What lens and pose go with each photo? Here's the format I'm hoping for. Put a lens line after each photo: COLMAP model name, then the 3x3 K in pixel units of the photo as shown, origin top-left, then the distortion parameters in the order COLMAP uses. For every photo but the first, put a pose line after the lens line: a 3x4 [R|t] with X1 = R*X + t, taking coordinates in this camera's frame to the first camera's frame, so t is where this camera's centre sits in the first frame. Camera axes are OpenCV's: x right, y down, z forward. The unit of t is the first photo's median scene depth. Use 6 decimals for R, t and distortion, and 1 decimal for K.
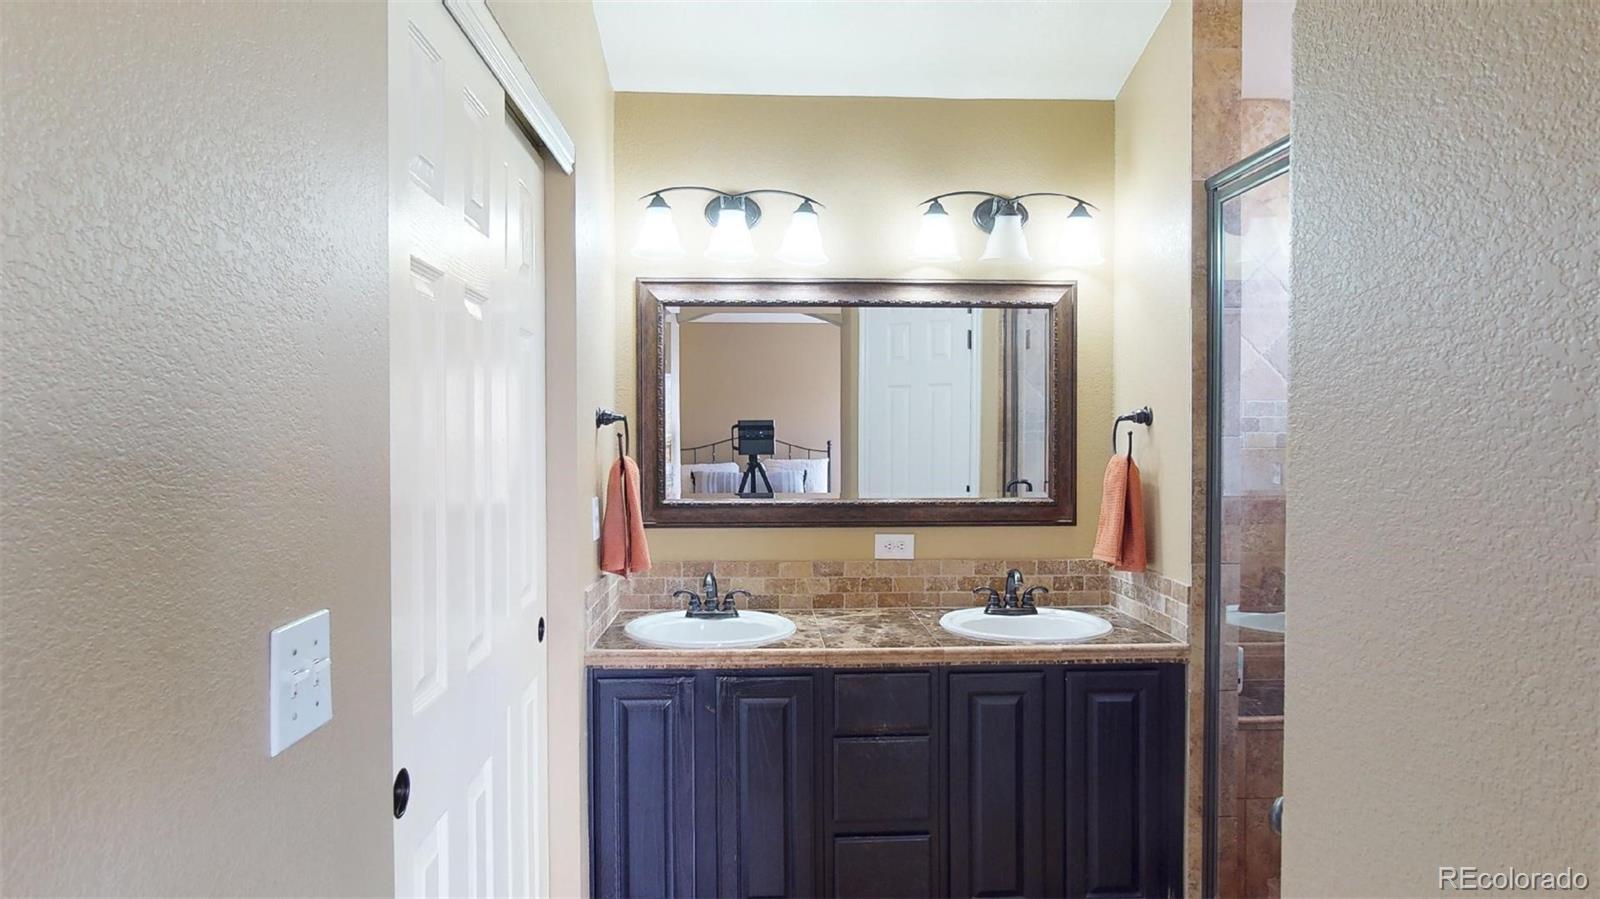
lens RADIAL K [[883.9, 0, 800.0], [0, 883.9, 449.5], [0, 0, 1]] dist [-0.004811, -0.001352]
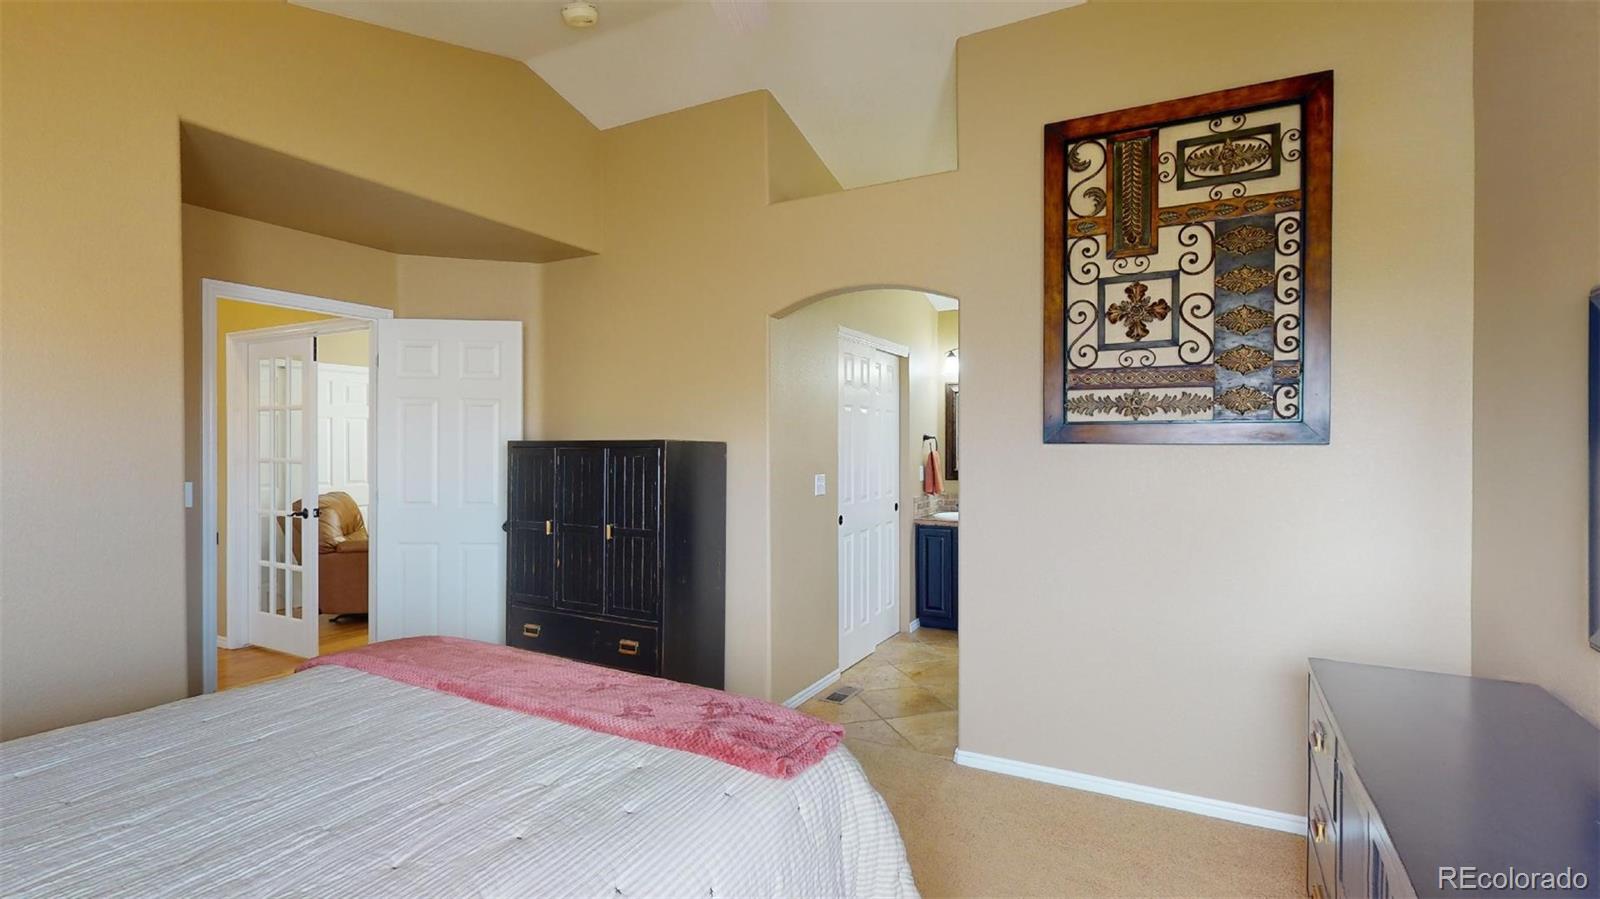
lens RADIAL K [[657.4, 0, 800.0], [0, 657.4, 449.5], [0, 0, 1]] dist [-0.000355, -0.000071]
pose [[0.825414, 0.010030, -0.564439, 0.622958], [-0.015358, 0.999871, -0.004691, 0.018223], [0.564319, 0.012541, 0.825462, -0.935646]]
